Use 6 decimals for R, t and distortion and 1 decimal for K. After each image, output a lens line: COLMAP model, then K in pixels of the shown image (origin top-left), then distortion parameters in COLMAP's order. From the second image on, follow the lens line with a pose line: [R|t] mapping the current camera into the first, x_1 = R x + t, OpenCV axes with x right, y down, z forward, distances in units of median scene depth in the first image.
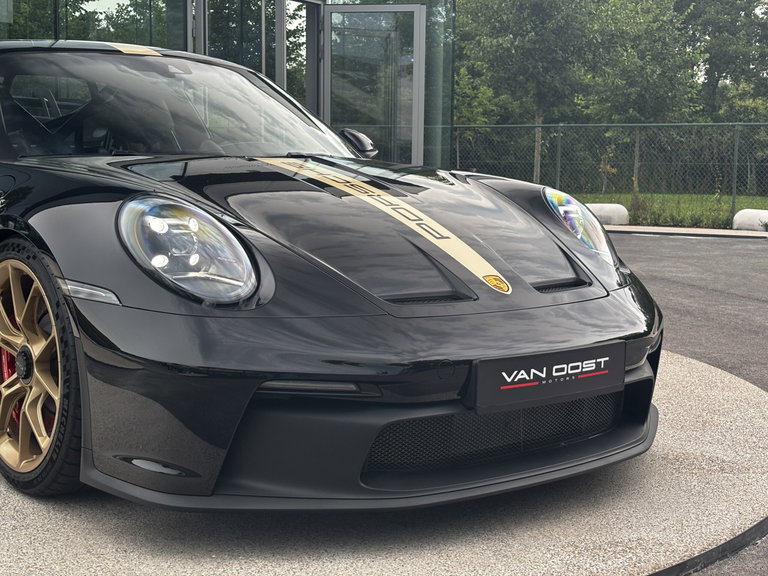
lens RADIAL K [[1176.2, 0, 384.0], [0, 1176.2, 288.0], [0, 0, 1]] dist [0.318146, -1.450629]
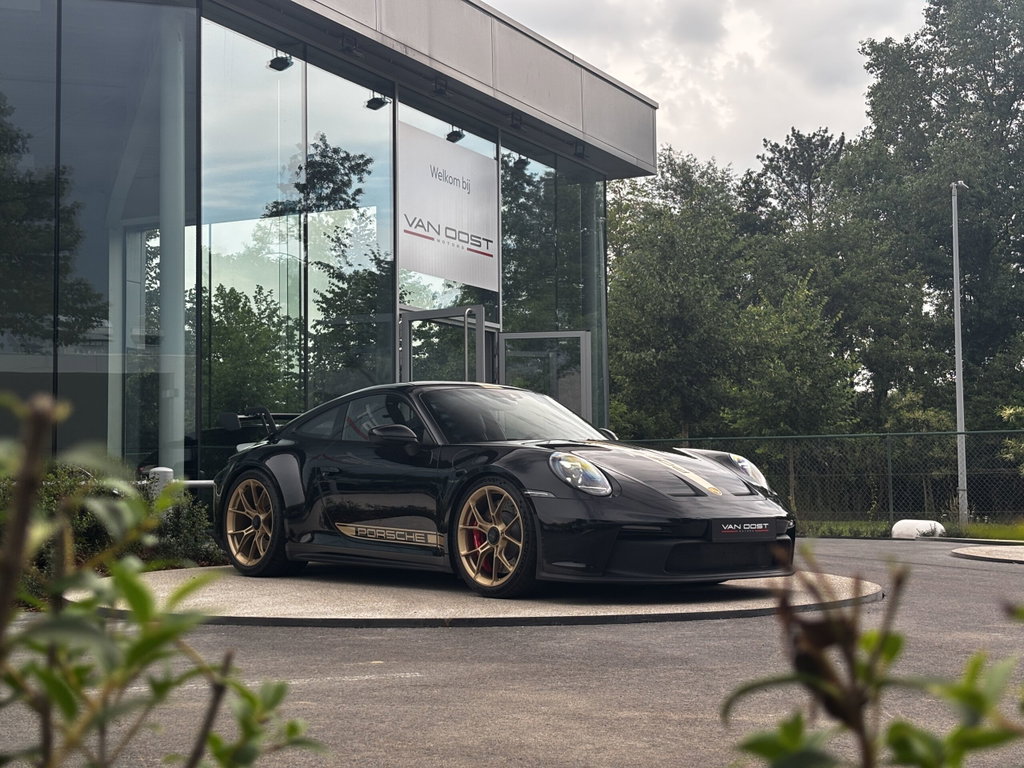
lens RADIAL K [[1568.2, 0, 512.0], [0, 1568.2, 384.0], [0, 0, 1]] dist [0.318146, -1.450629]
pose [[0.999284, -0.021391, 0.031223, -0.046194], [0.026642, 0.983512, -0.178871, 0.039691], [-0.026882, 0.179575, 0.983377, -0.238154]]
